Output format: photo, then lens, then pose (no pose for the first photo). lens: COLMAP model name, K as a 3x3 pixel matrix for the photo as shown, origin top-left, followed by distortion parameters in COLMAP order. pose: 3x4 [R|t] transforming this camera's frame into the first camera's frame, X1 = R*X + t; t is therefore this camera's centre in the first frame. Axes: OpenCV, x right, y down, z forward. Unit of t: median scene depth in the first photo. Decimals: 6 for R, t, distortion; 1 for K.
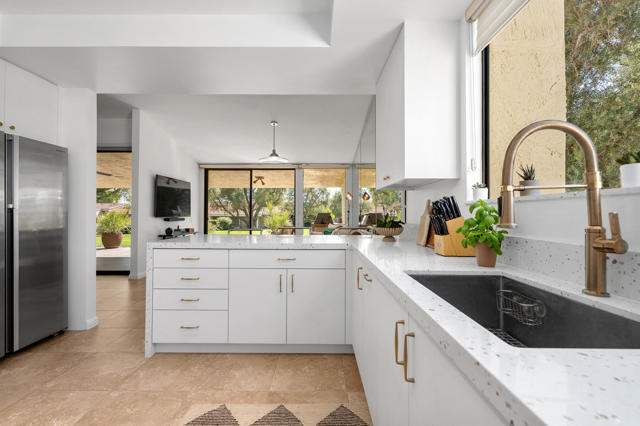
lens RADIAL K [[286.9, 0, 316.9], [0, 286.9, 211.2], [0, 0, 1]] dist [0.002930, -0.000554]
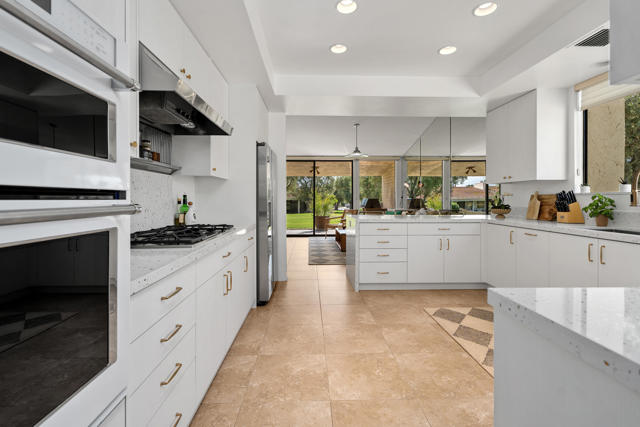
lens RADIAL K [[286.9, 0, 320.9], [0, 286.9, 200.3], [0, 0, 1]] dist [0.002930, -0.000554]
pose [[0.999573, -0.004210, 0.028903, -0.829467], [0.003750, 0.999866, 0.015928, -0.018507], [-0.028966, -0.015813, 0.999455, -0.554262]]
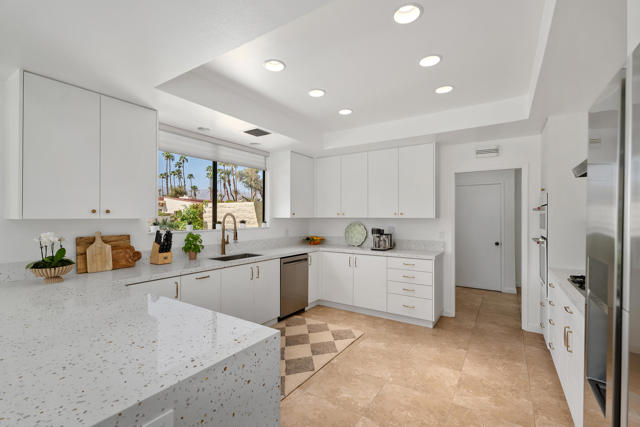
lens RADIAL K [[286.9, 0, 316.7], [0, 286.9, 216.4], [0, 0, 1]] dist [0.002930, -0.000554]
pose [[-0.828027, -0.006709, 0.560648, -0.946980], [-0.009634, 0.999951, -0.002264, -0.103649], [-0.560606, -0.007276, -0.828051, 1.418779]]
